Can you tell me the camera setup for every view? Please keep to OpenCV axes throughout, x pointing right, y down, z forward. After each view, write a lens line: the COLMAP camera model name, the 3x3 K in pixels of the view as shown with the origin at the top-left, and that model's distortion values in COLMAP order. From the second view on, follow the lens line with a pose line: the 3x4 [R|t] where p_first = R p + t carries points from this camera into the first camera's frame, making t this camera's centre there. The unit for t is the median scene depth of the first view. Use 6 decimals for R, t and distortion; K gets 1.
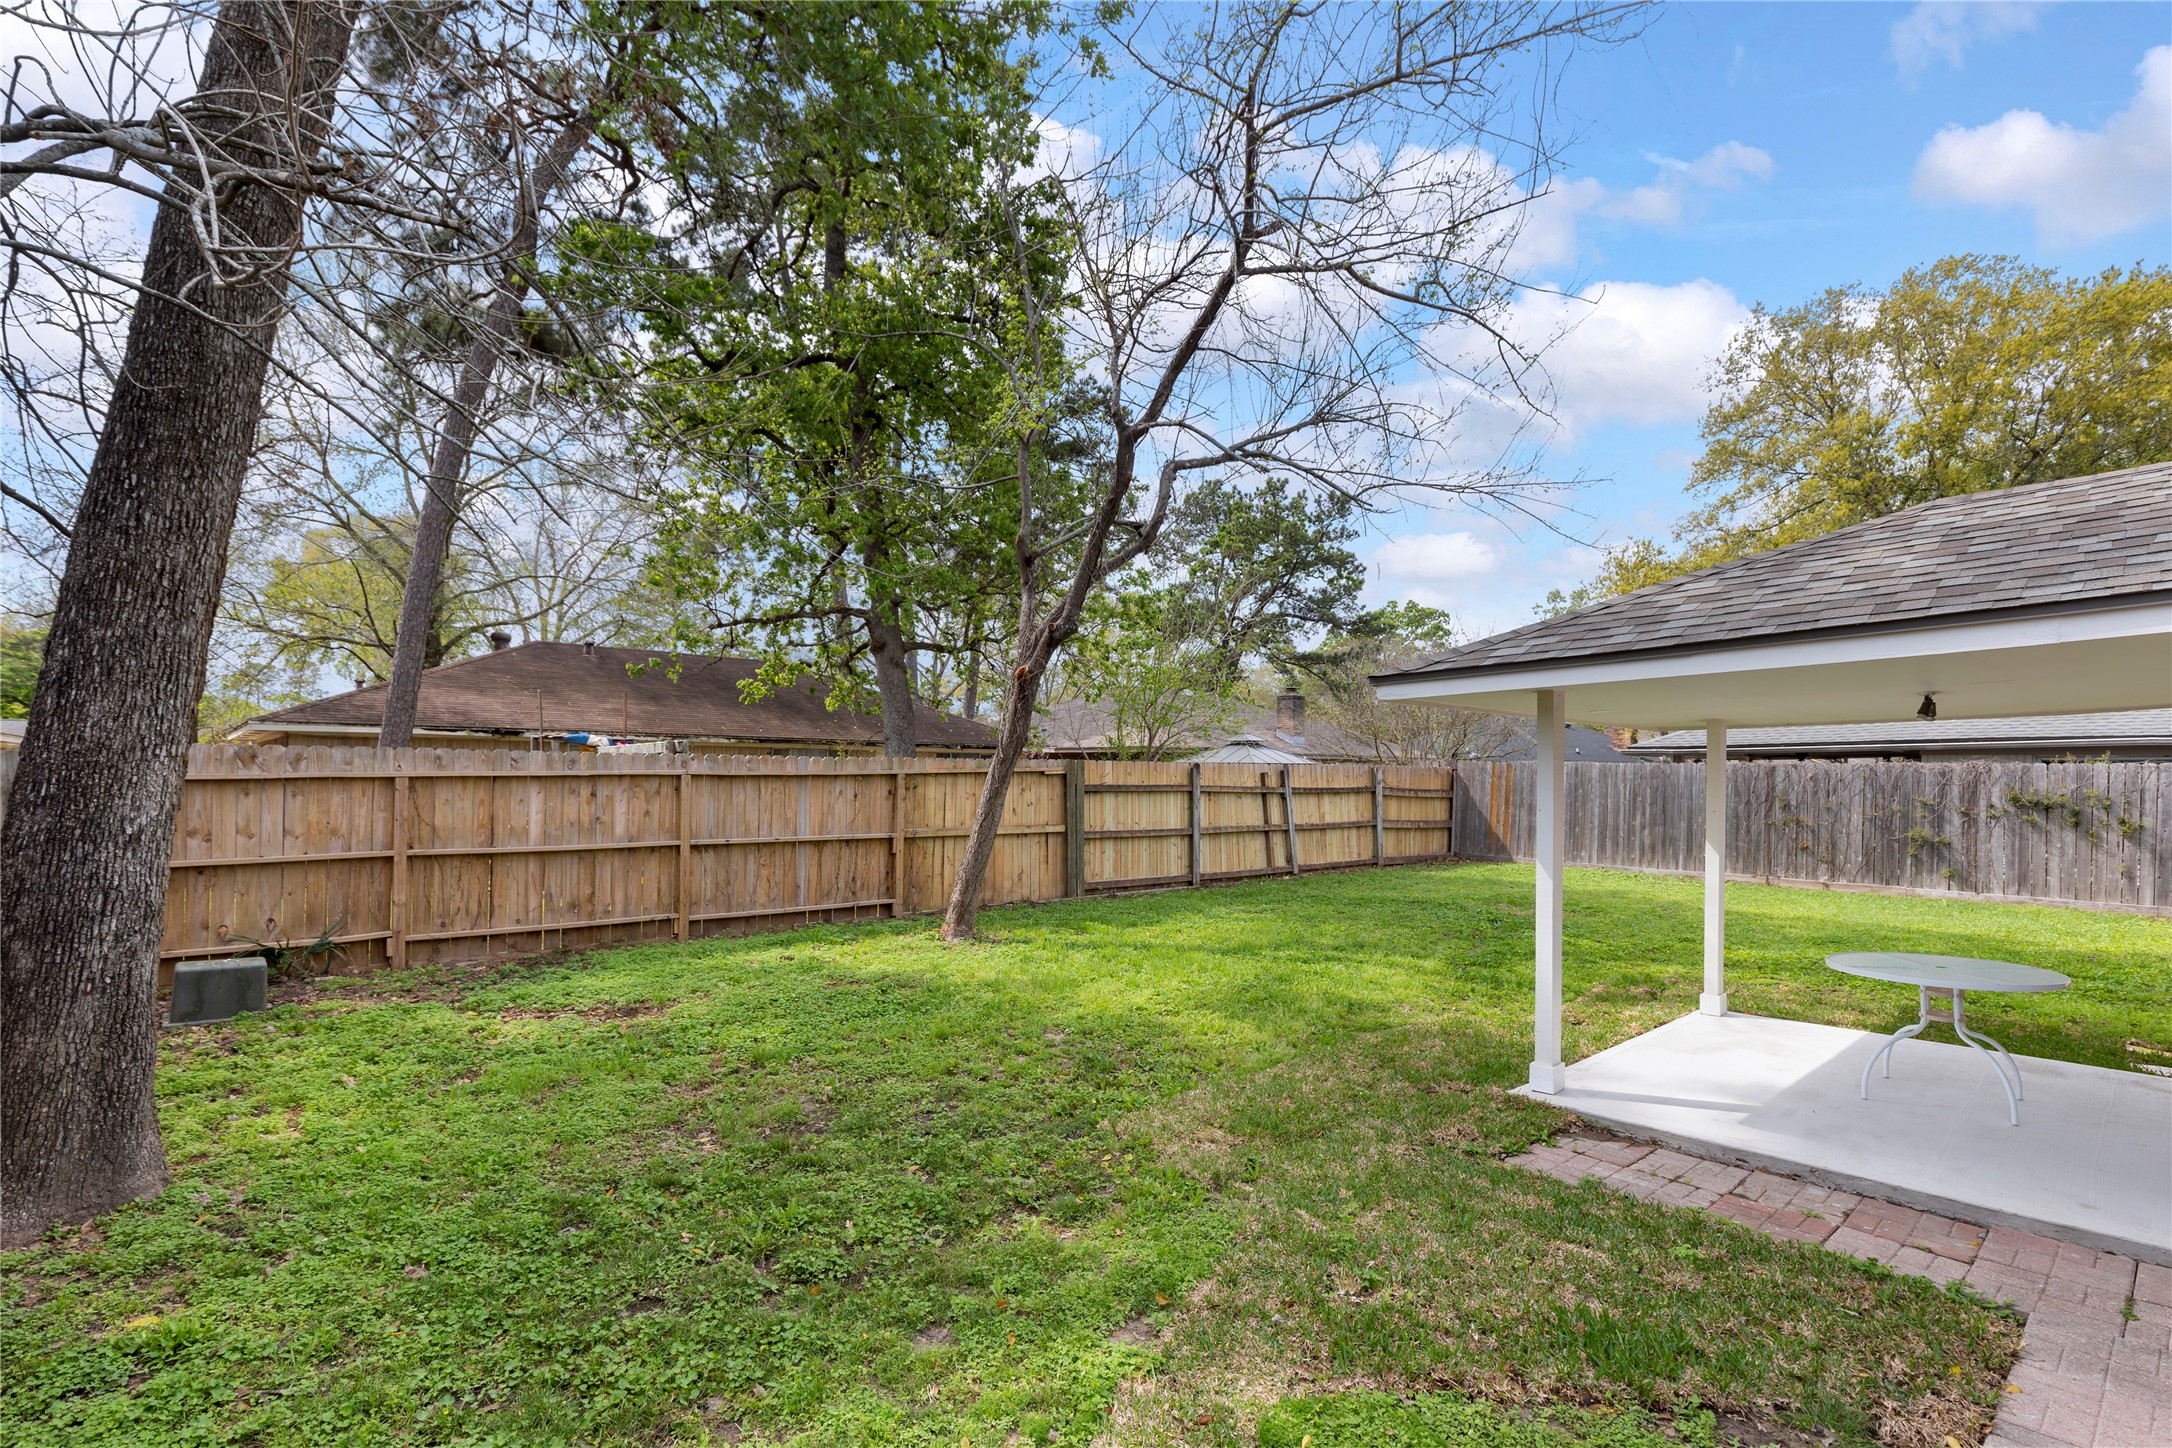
lens RADIAL K [[1029.0, 0, 1079.0], [0, 1029.0, 773.7], [0, 0, 1]] dist [0.000791, -0.000215]
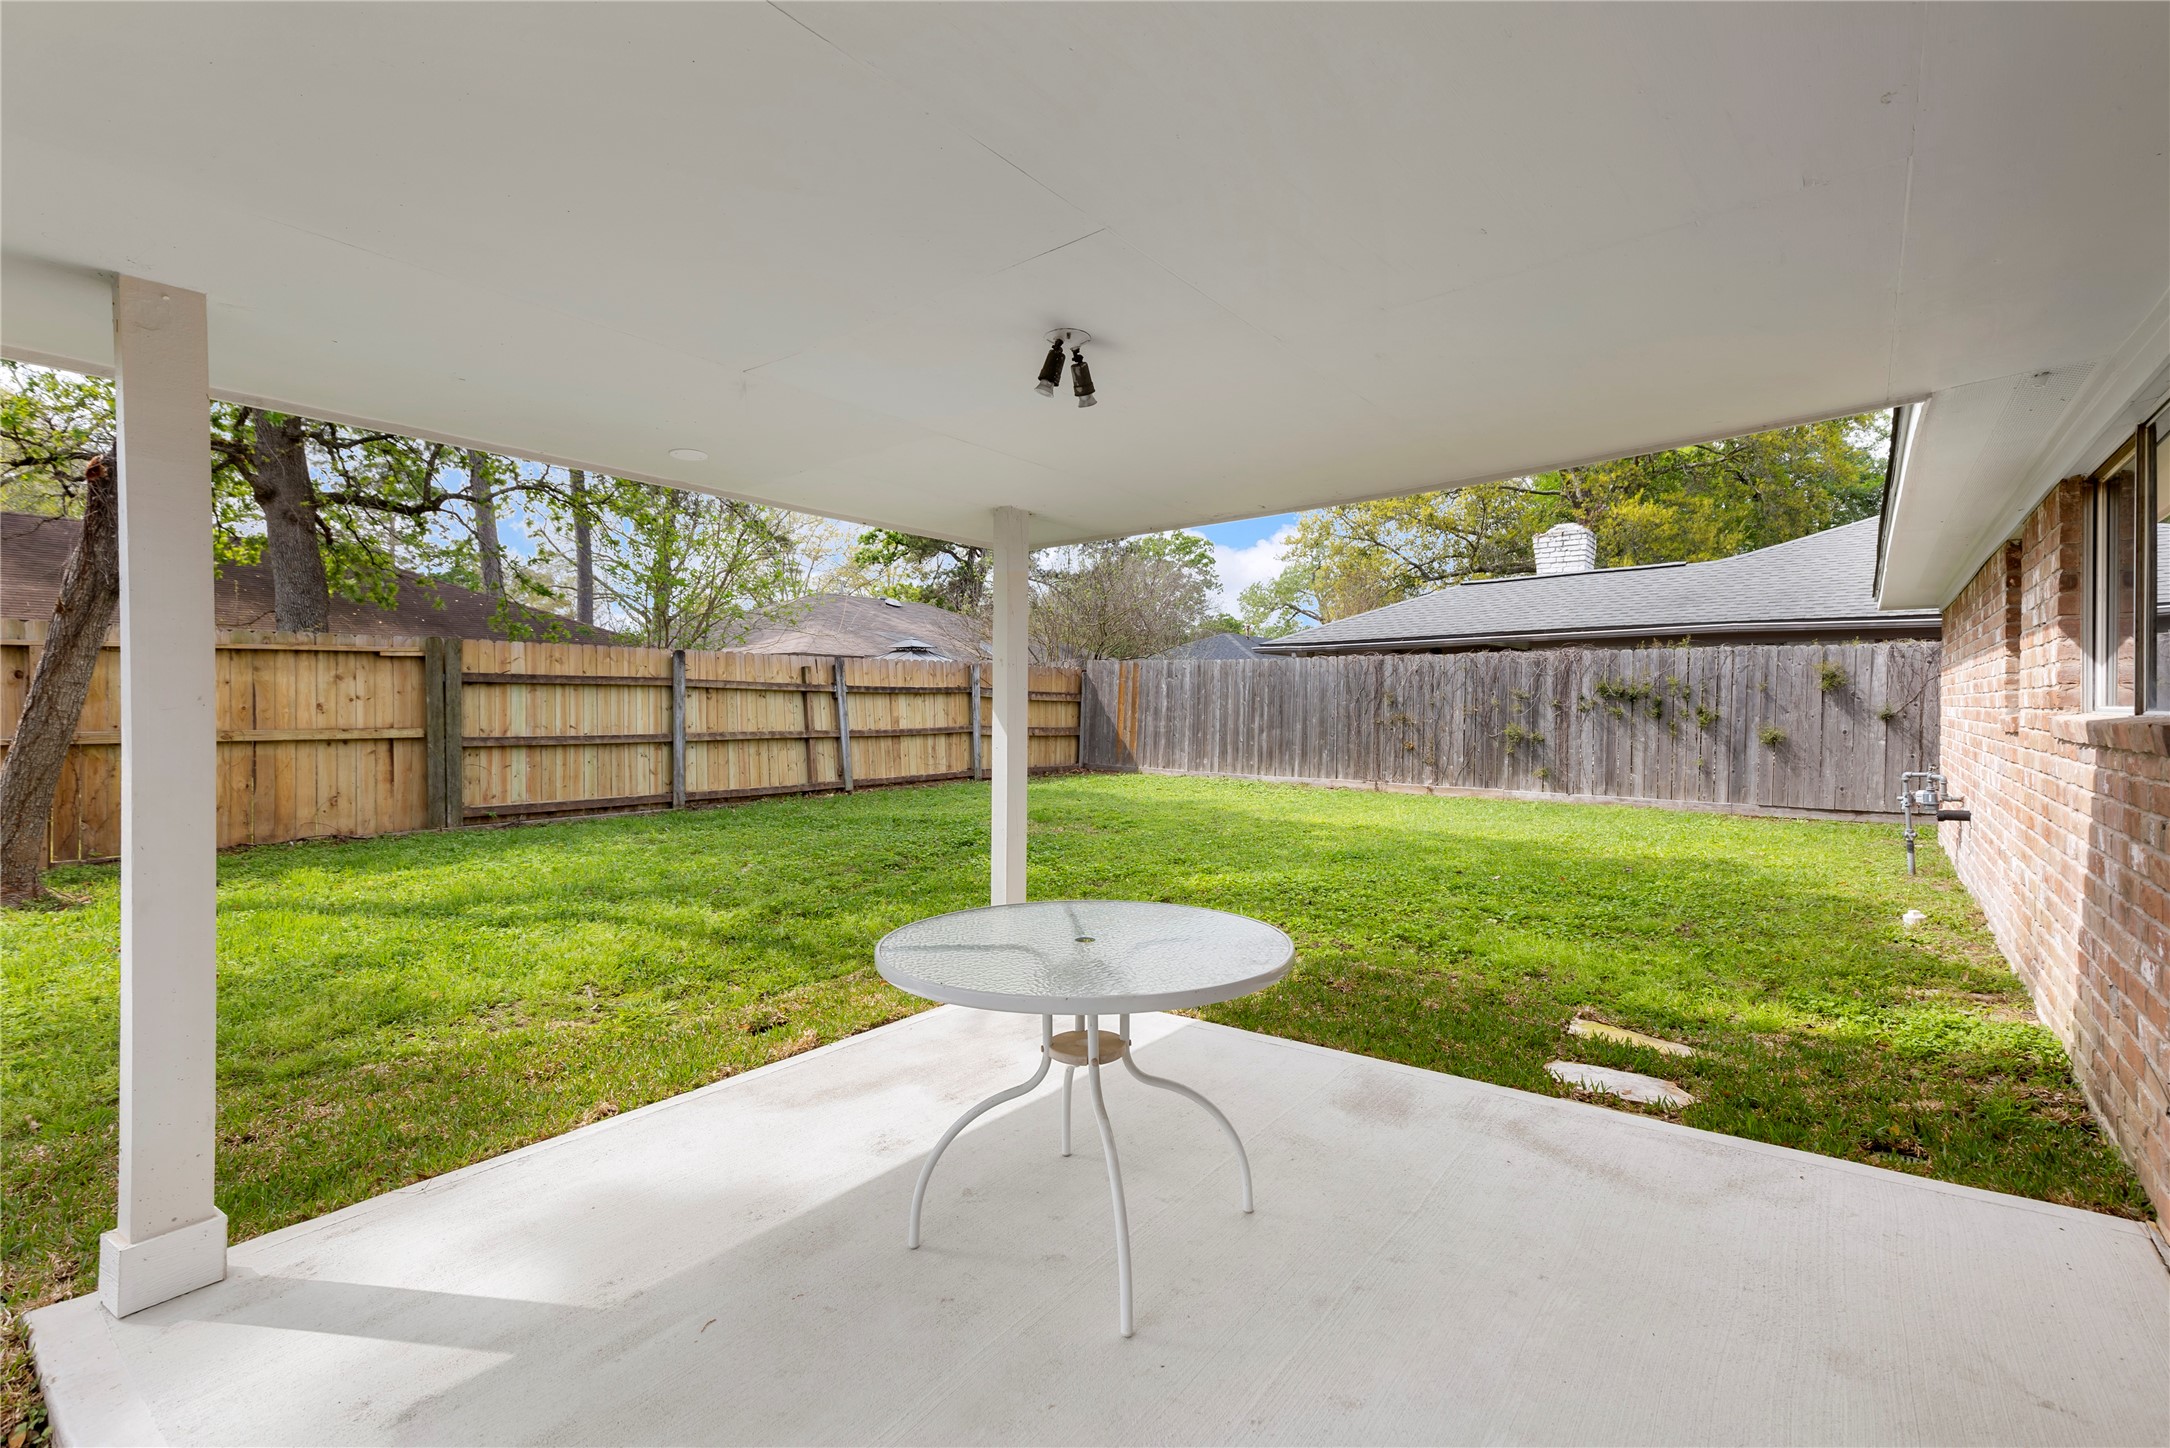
lens RADIAL K [[989.7, 0, 1088.6], [0, 989.7, 713.4], [0, 0, 1]] dist [0.003236, -0.000179]
pose [[0.982279, -0.007280, 0.187281, 0.276923], [0.005063, 0.999911, 0.012310, 0.030199], [-0.187354, -0.011144, 0.982229, 0.209527]]
